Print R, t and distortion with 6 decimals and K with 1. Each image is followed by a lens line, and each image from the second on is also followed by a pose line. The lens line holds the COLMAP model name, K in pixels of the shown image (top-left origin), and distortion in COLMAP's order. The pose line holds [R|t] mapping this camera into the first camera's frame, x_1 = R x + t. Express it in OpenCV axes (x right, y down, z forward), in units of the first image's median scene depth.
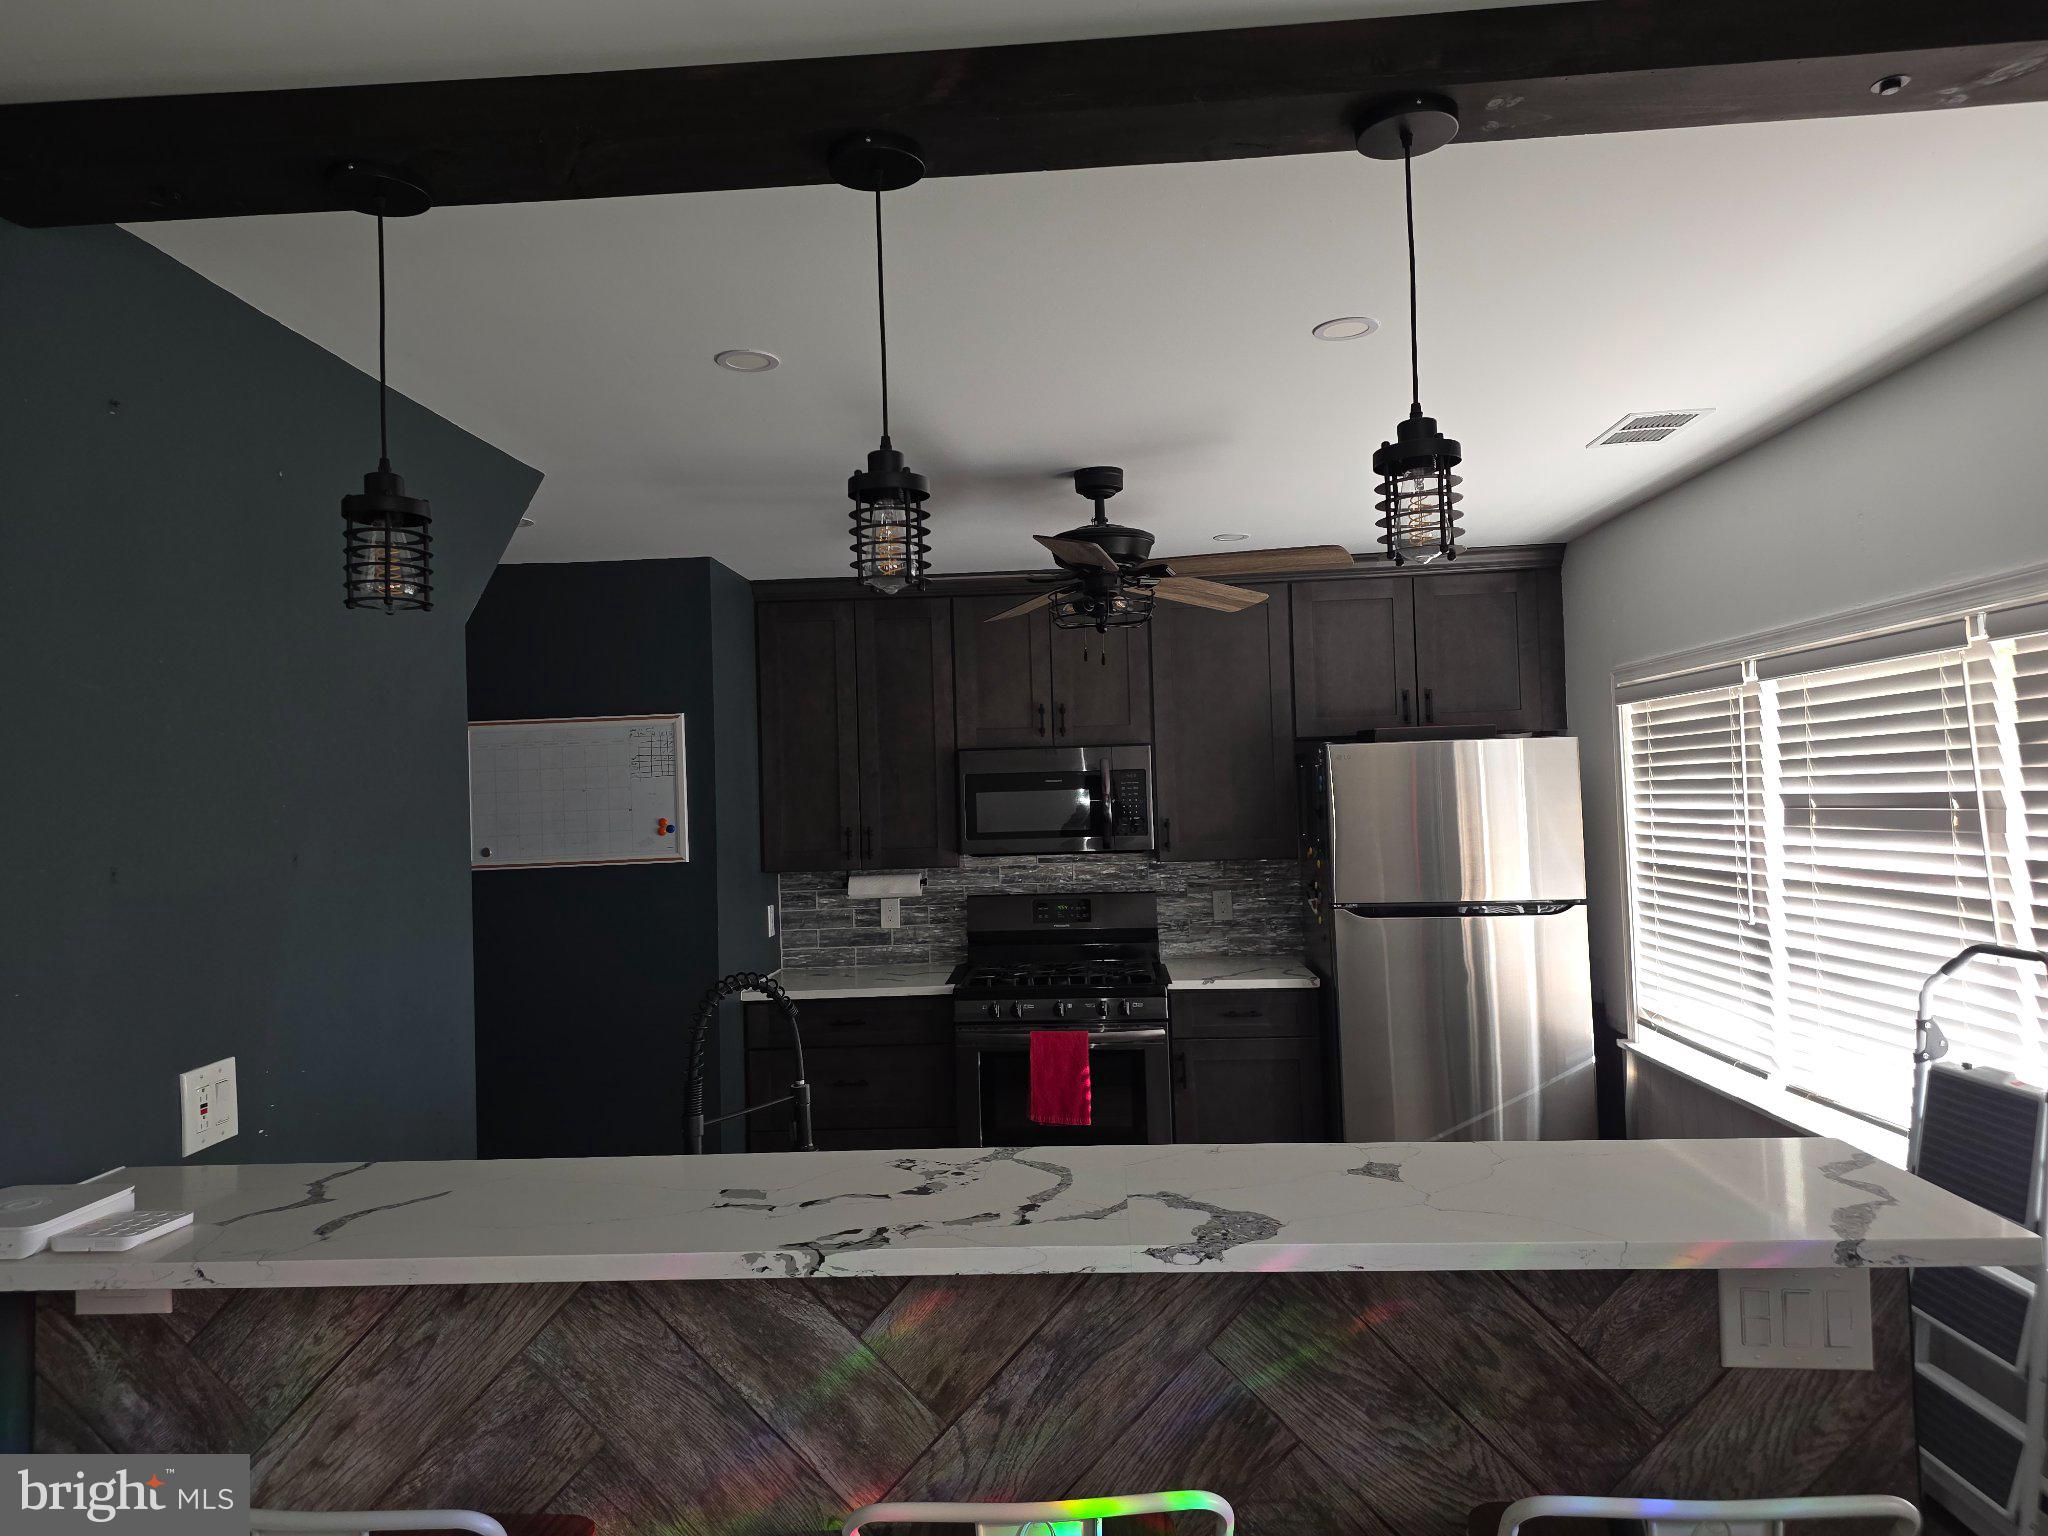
lens RADIAL K [[1403.3, 0, 1006.3], [0, 1403.3, 777.6], [0, 0, 1]] dist [0.028693, -0.031309]
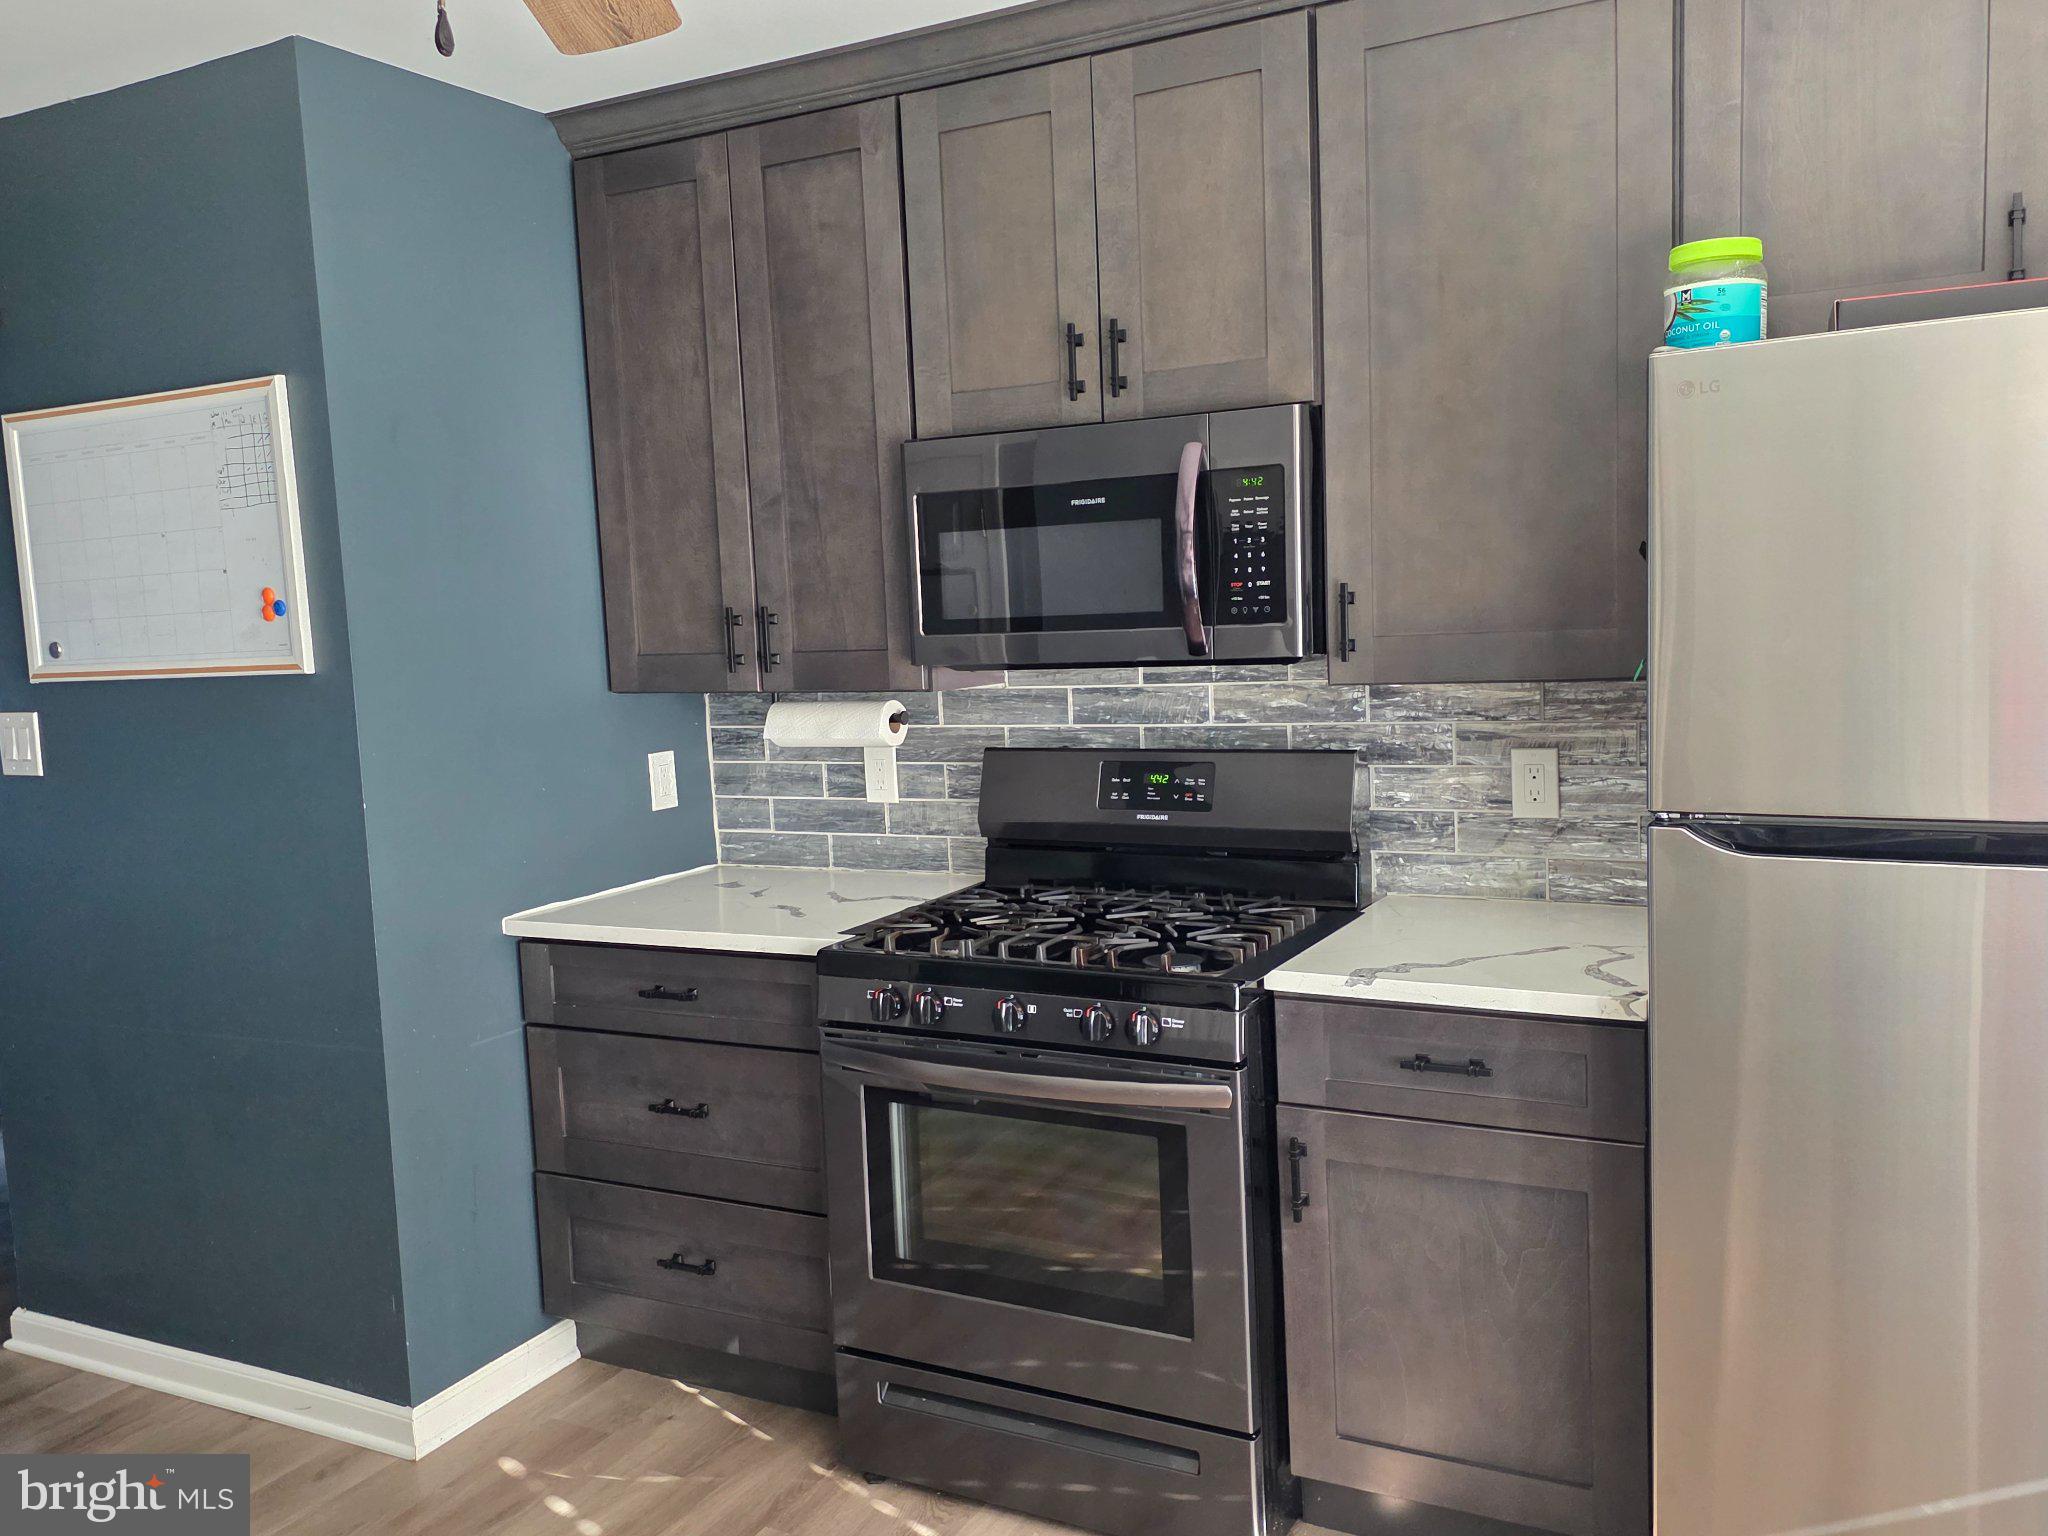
lens RADIAL K [[1657.4, 0, 989.1], [0, 1657.4, 833.1], [0, 0, 1]] dist [0.034738, -0.022396]
pose [[0.908727, 0.052265, -0.414107, 0.314713], [0.015073, 0.987373, 0.157695, 0.031602], [0.417120, -0.149543, 0.896464, 0.679106]]
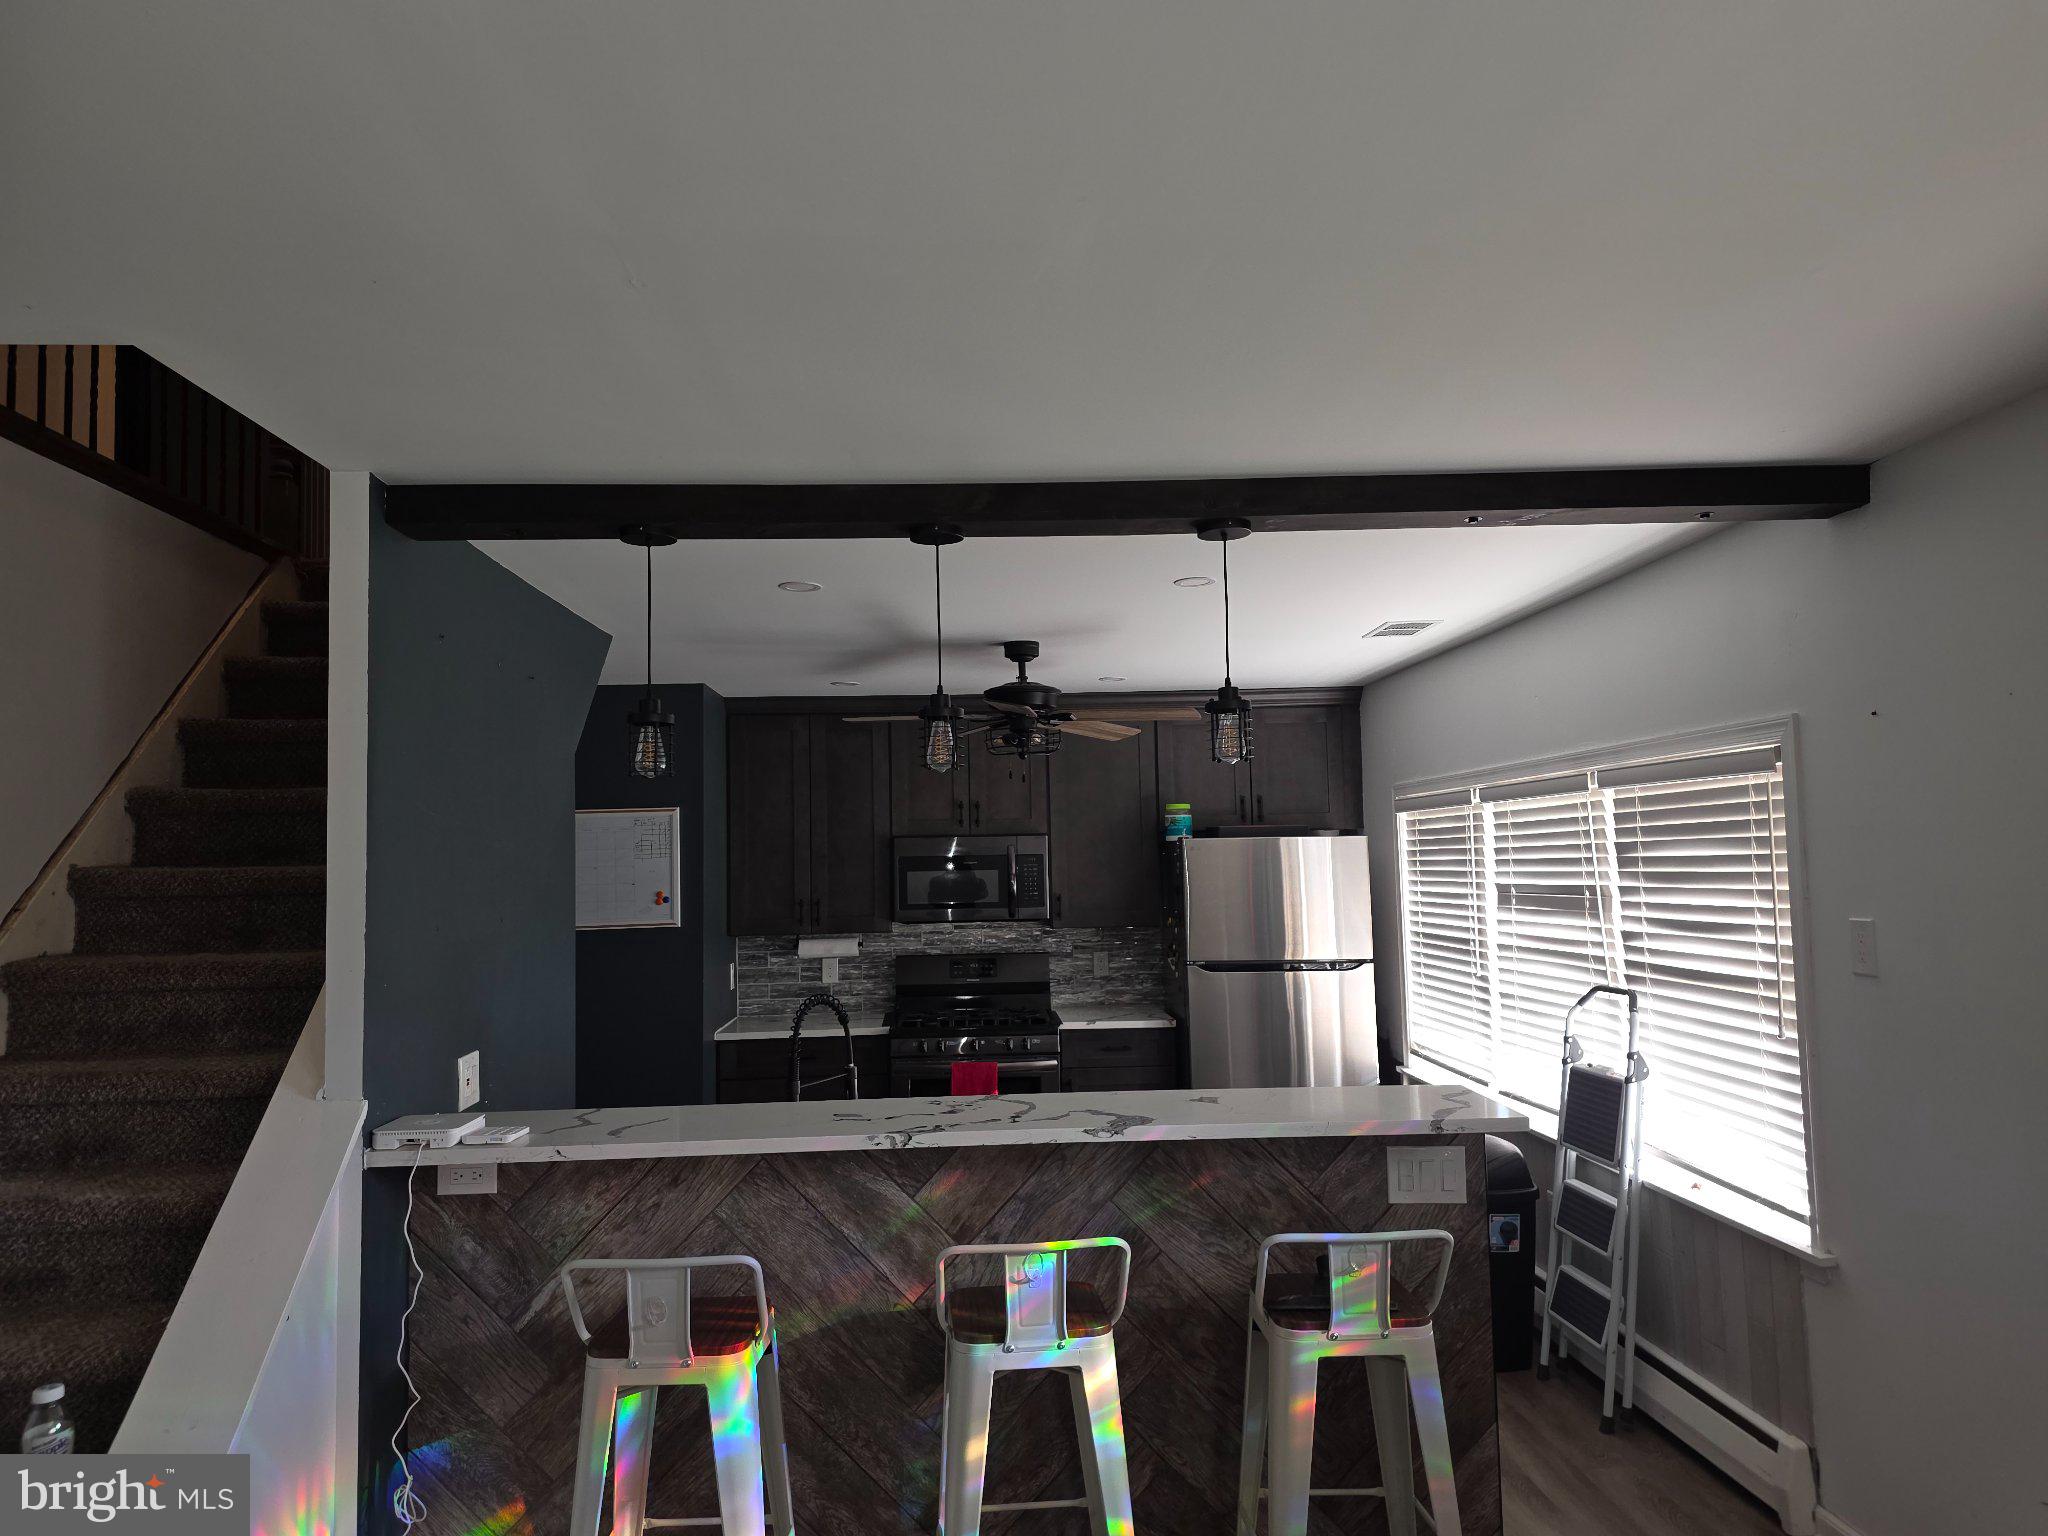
lens RADIAL K [[1403.3, 0, 1038.5], [0, 1403.3, 777.9], [0, 0, 1]] dist [0.028693, -0.031309]
pose [[0.992743, 0.019860, 0.118602, -0.075942], [-0.014001, 0.998650, -0.050030, -0.016431], [-0.119435, 0.048006, 0.991681, -0.347379]]
